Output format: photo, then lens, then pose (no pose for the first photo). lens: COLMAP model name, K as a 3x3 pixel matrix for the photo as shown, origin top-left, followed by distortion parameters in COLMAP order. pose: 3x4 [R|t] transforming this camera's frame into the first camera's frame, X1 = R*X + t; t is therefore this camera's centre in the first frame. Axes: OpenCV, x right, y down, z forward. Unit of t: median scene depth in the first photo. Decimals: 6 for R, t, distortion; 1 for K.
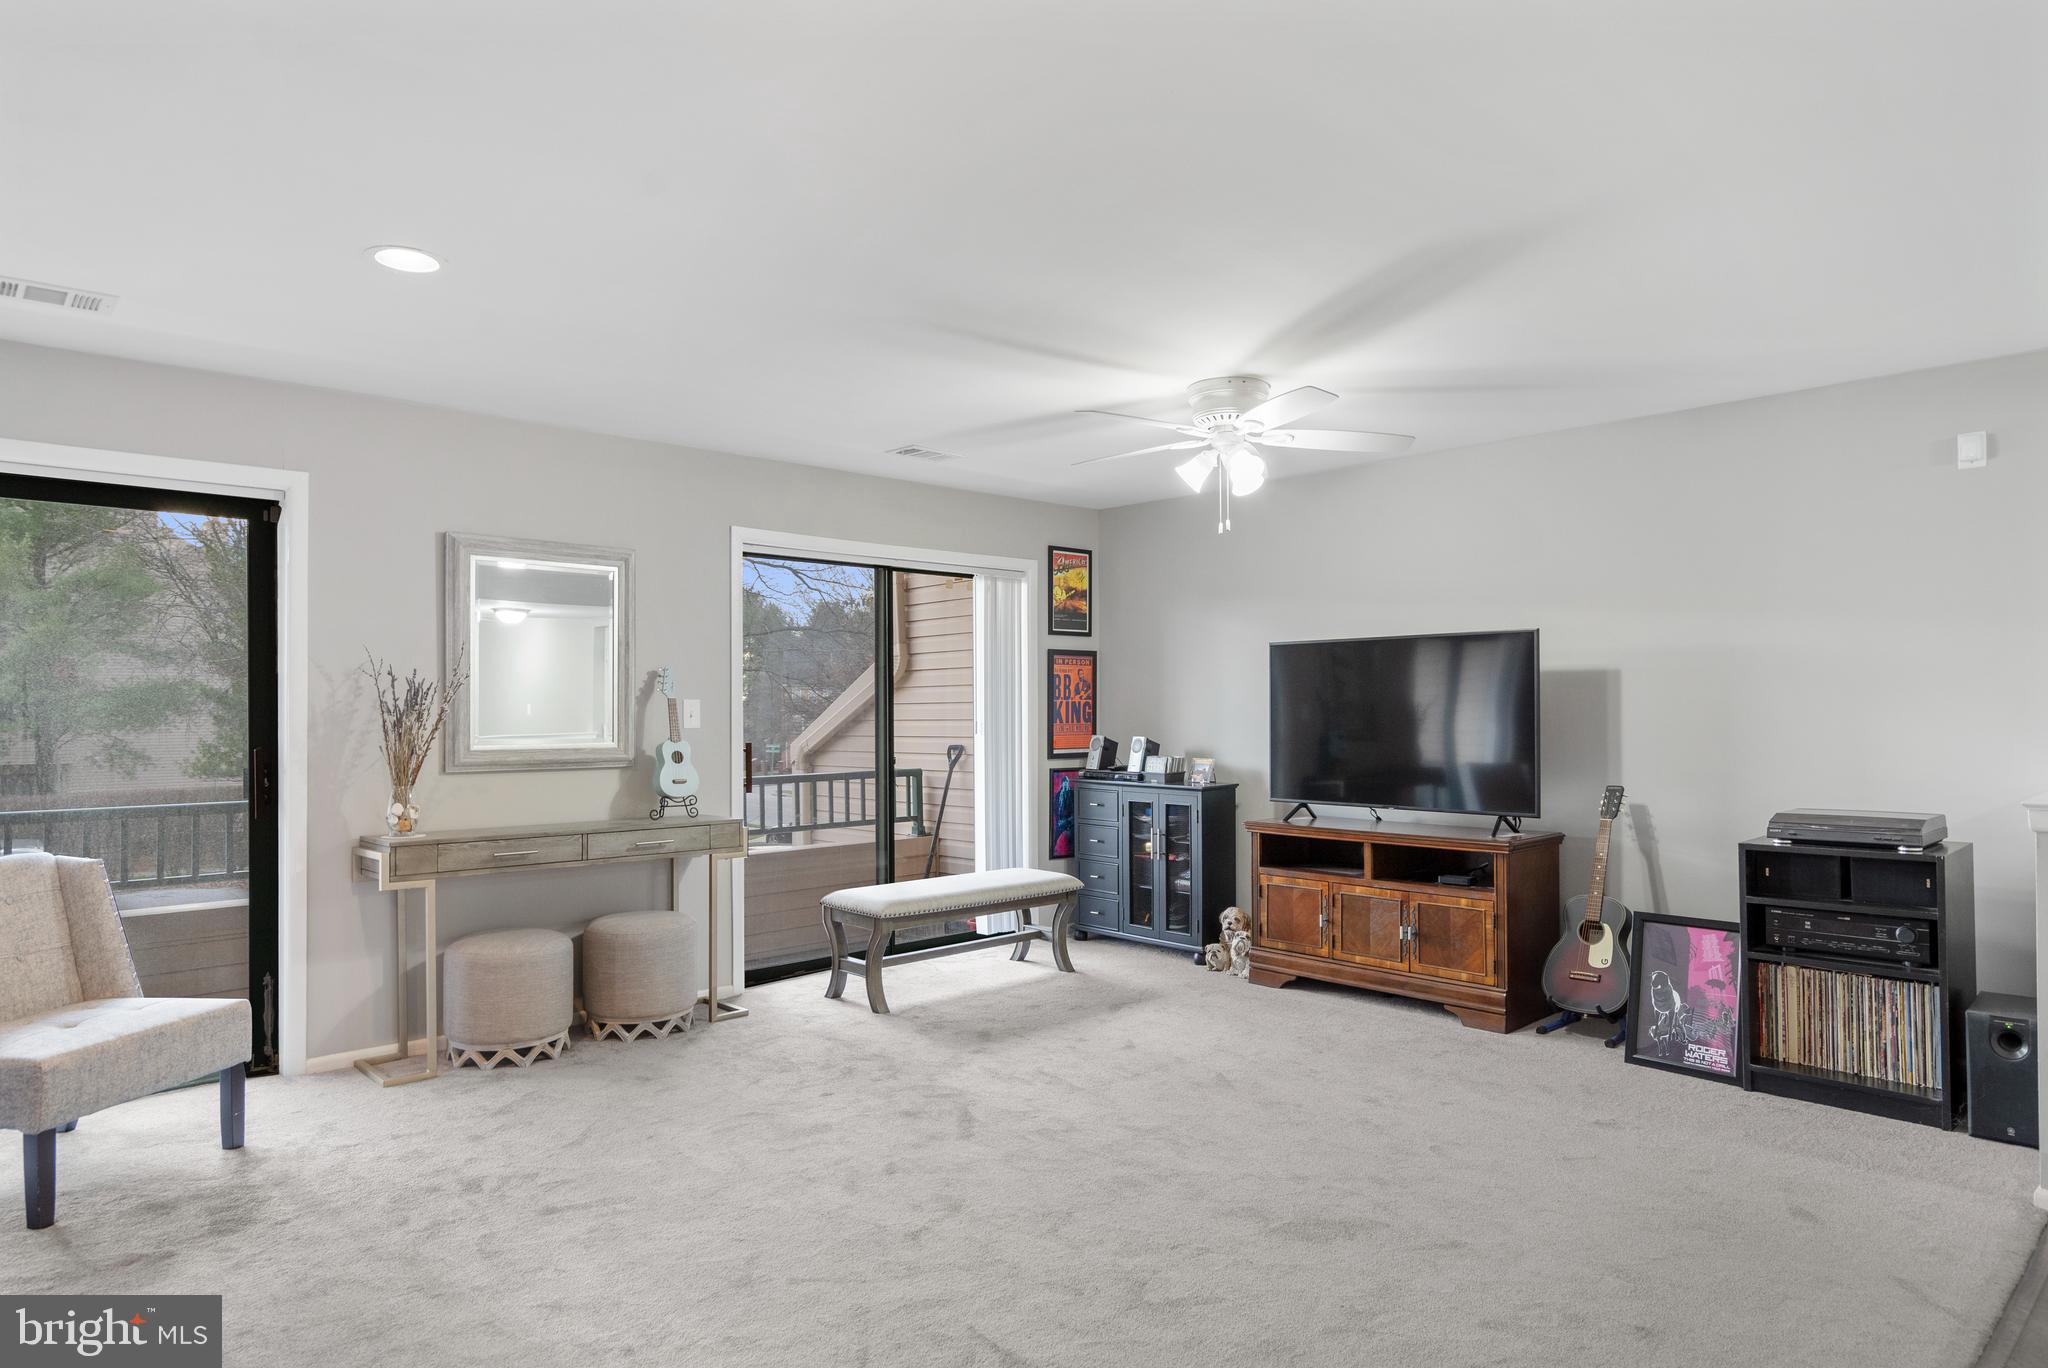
lens RADIAL K [[1300.8, 0, 993.9], [0, 1300.8, 714.4], [0, 0, 1]] dist [0.002439, 0.000798]
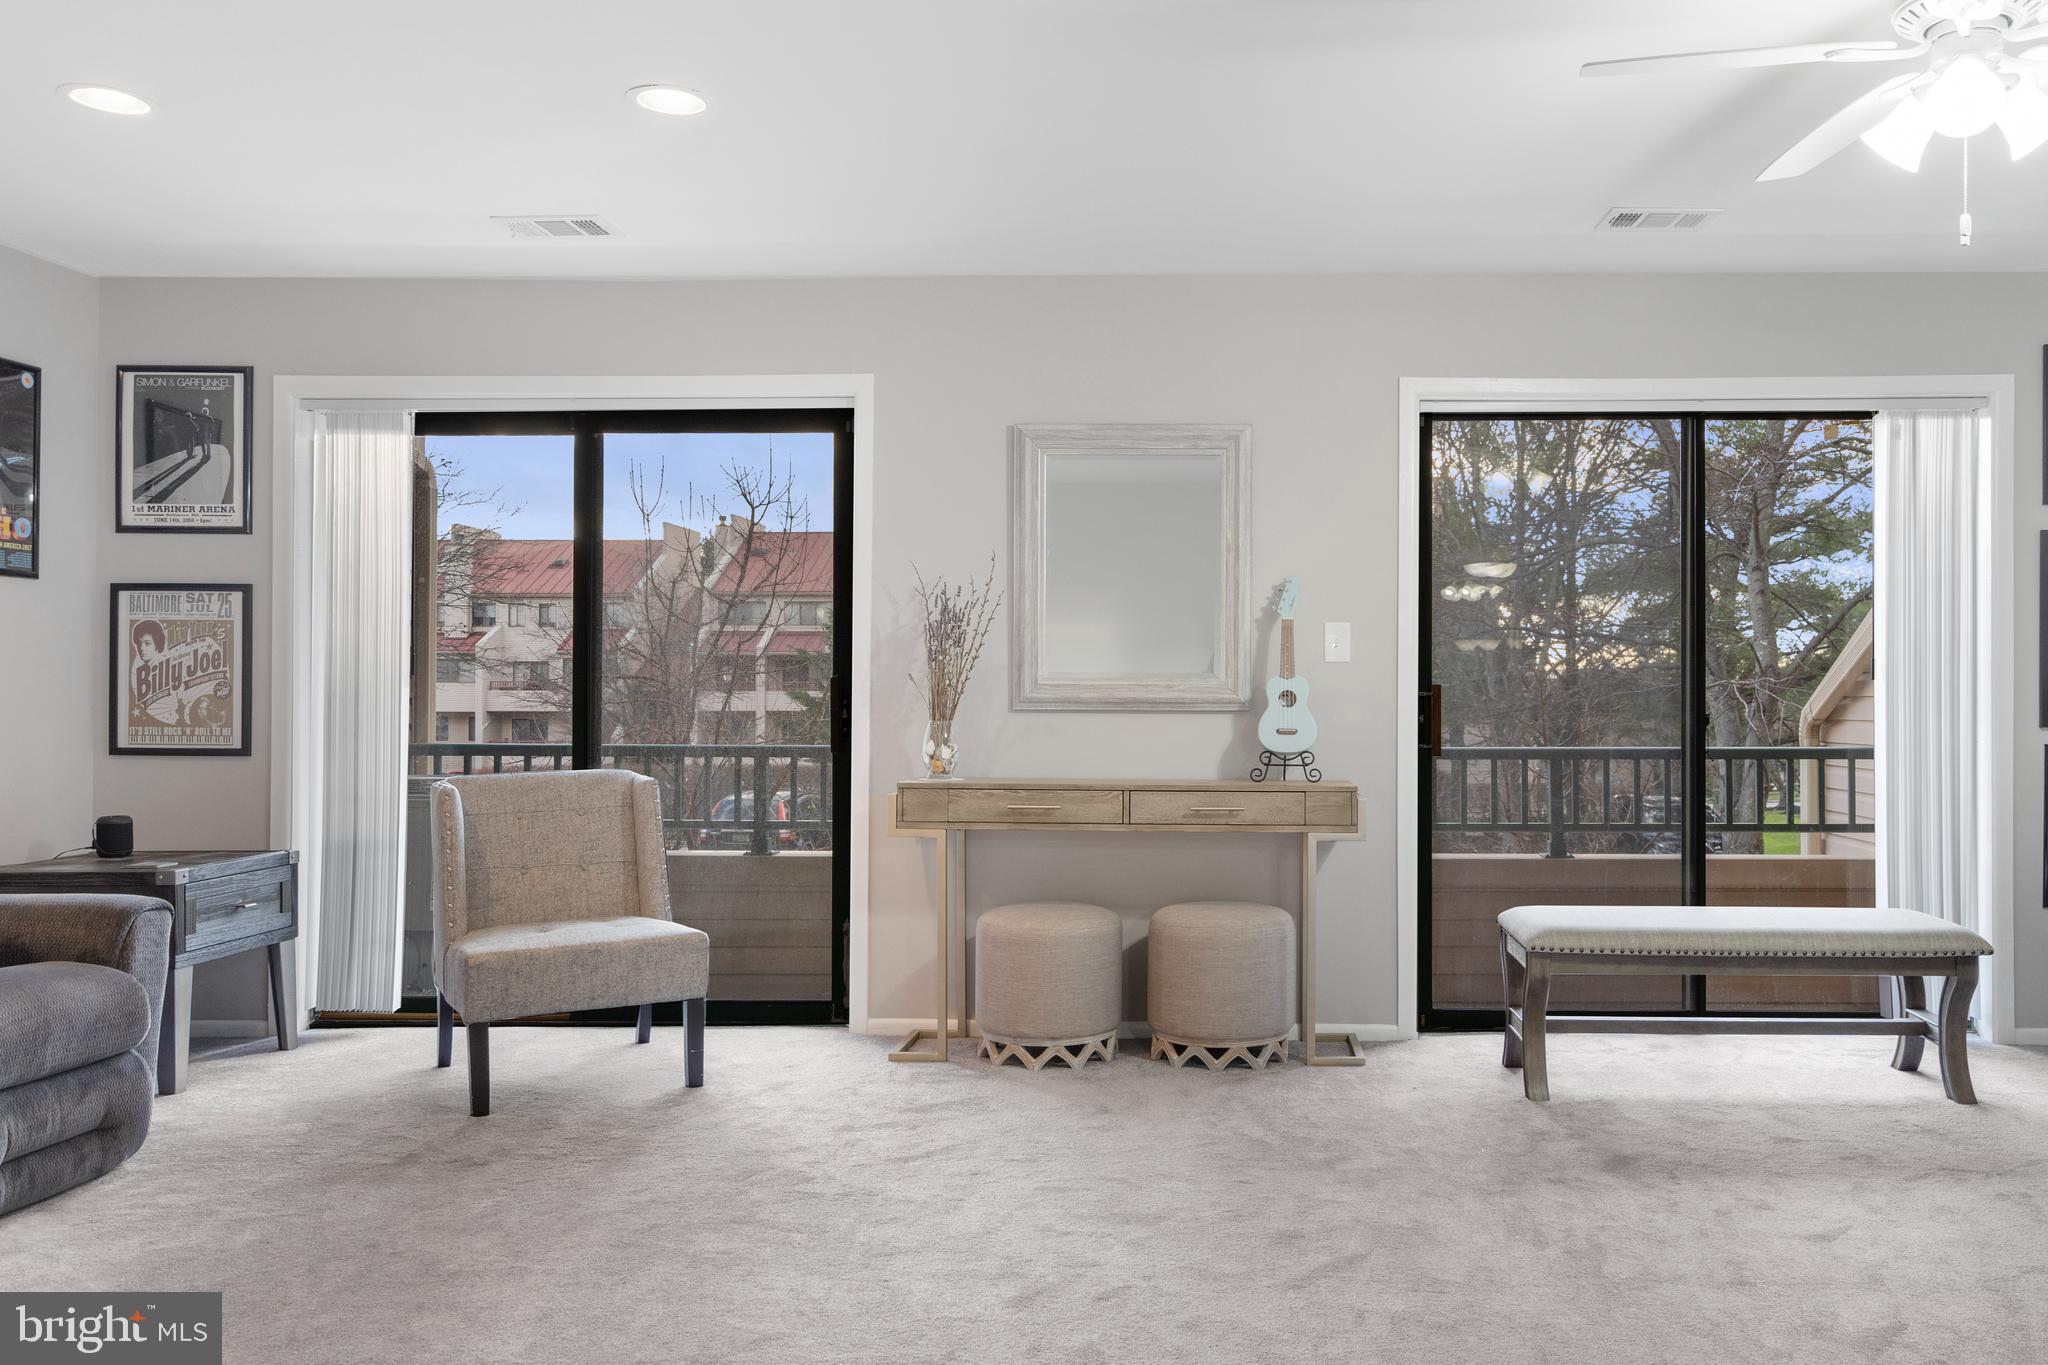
lens RADIAL K [[1622.4, 0, 1024.0], [0, 1622.4, 682.5], [0, 0, 1]] dist [0.004587, 0.002887]
pose [[0.684786, 0.007932, -0.728701, 0.350334], [-0.009296, 0.999954, 0.002150, 0.024794], [0.728685, 0.005302, 0.684828, 0.280871]]
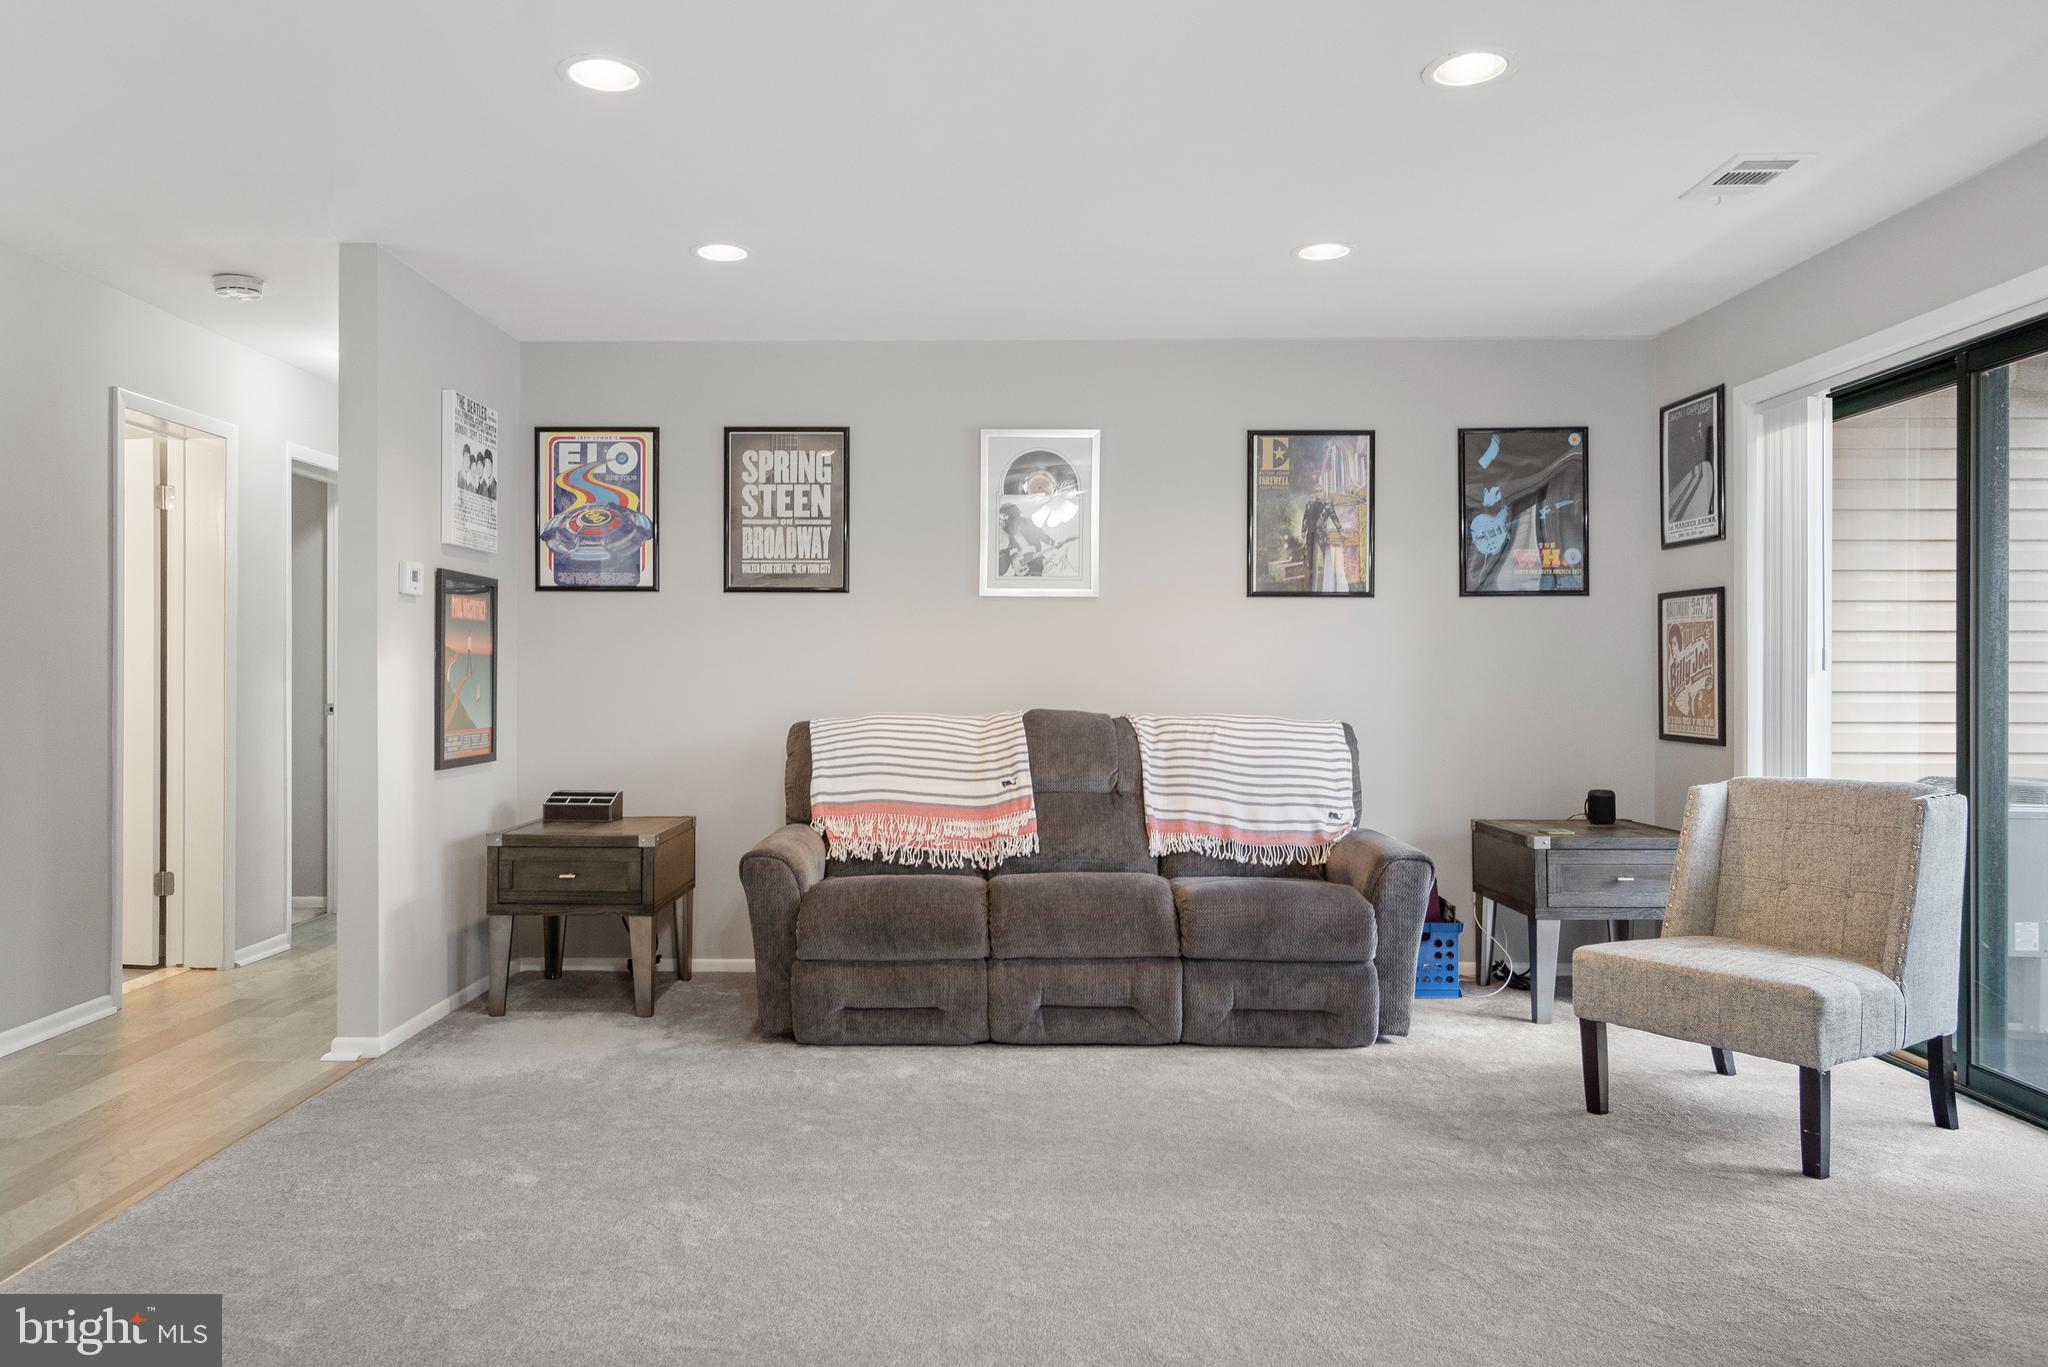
lens RADIAL K [[1362.3, 0, 988.5], [0, 1362.3, 670.5], [0, 0, 1]] dist [0.002616, 0.002374]
pose [[-0.704071, 0.011012, -0.710044, 0.272828], [0.009280, 0.999937, 0.006305, 0.015375], [0.710069, -0.002150, -0.704129, 0.962939]]
